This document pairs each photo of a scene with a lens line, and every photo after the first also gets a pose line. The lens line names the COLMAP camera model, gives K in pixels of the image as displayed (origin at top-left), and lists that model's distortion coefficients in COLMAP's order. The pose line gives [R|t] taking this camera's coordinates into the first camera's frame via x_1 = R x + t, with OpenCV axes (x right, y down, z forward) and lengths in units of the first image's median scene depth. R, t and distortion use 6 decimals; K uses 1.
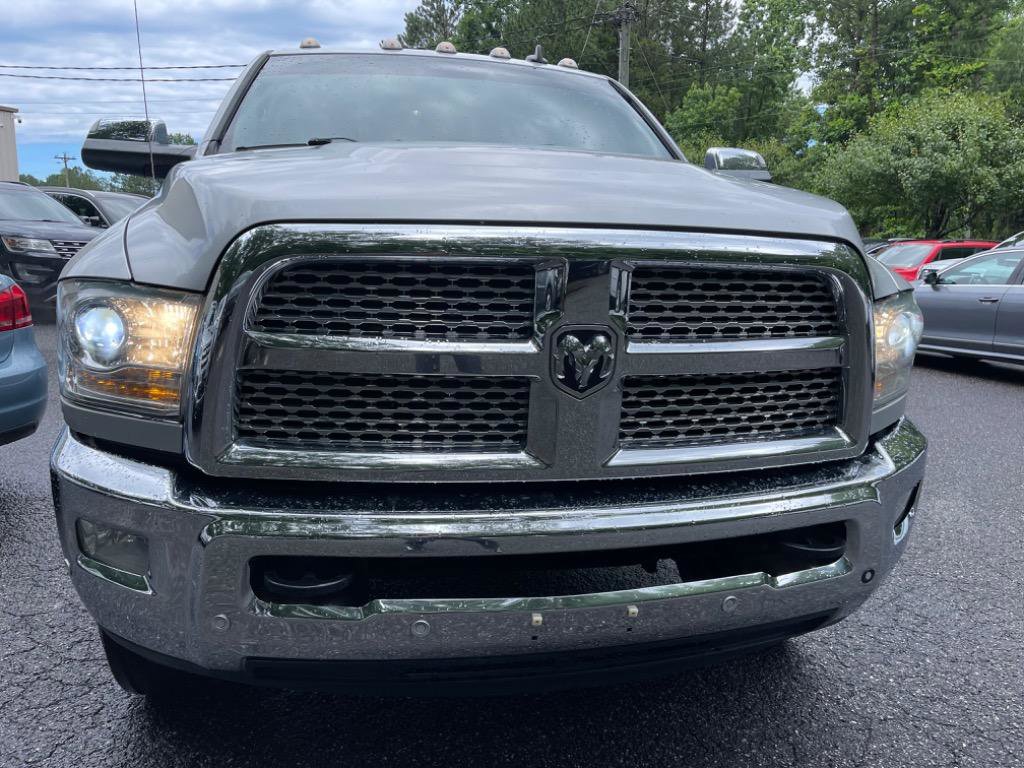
lens RADIAL K [[809.6, 0, 514.1], [0, 809.6, 381.8], [0, 0, 1]] dist [0.052870, -0.106291]
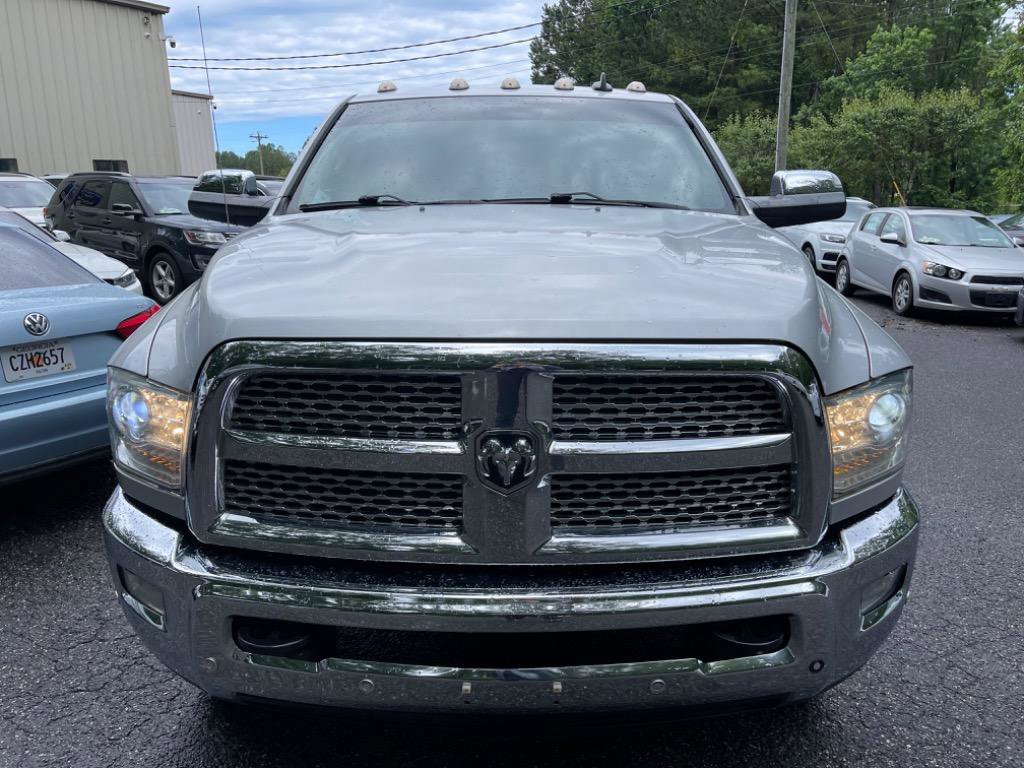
lens RADIAL K [[809.6, 0, 503.1], [0, 809.6, 378.1], [0, 0, 1]] dist [0.052870, -0.106291]
pose [[0.975203, 0.022782, -0.220136, 0.289315], [-0.012957, 0.998859, 0.045972, -0.170712], [0.220932, -0.041979, 0.974385, -0.057116]]
